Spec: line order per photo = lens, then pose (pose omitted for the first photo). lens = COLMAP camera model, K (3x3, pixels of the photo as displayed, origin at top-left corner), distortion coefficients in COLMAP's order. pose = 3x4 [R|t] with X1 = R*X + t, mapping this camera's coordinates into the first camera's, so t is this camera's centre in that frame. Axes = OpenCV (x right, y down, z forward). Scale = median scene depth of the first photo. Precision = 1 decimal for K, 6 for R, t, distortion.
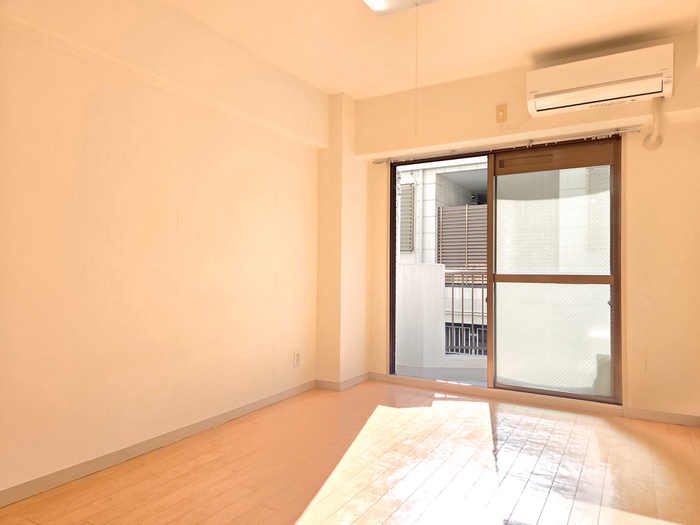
lens RADIAL K [[470.1, 0, 333.3], [0, 470.1, 265.7], [0, 0, 1]] dist [0.083085, -0.047143]
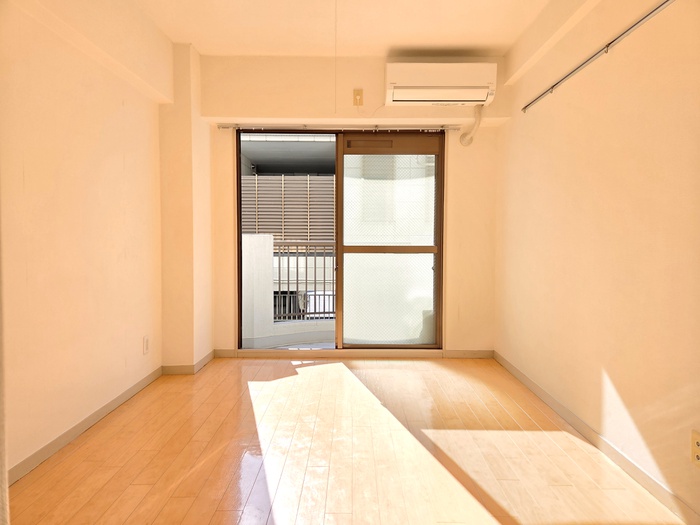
lens RADIAL K [[470.1, 0, 331.3], [0, 470.1, 258.1], [0, 0, 1]] dist [0.083085, -0.047143]
pose [[0.867236, -0.026405, 0.497197, -0.228276], [-0.001155, 0.998483, 0.055041, -0.013344], [-0.497896, -0.048308, 0.865890, 0.077683]]
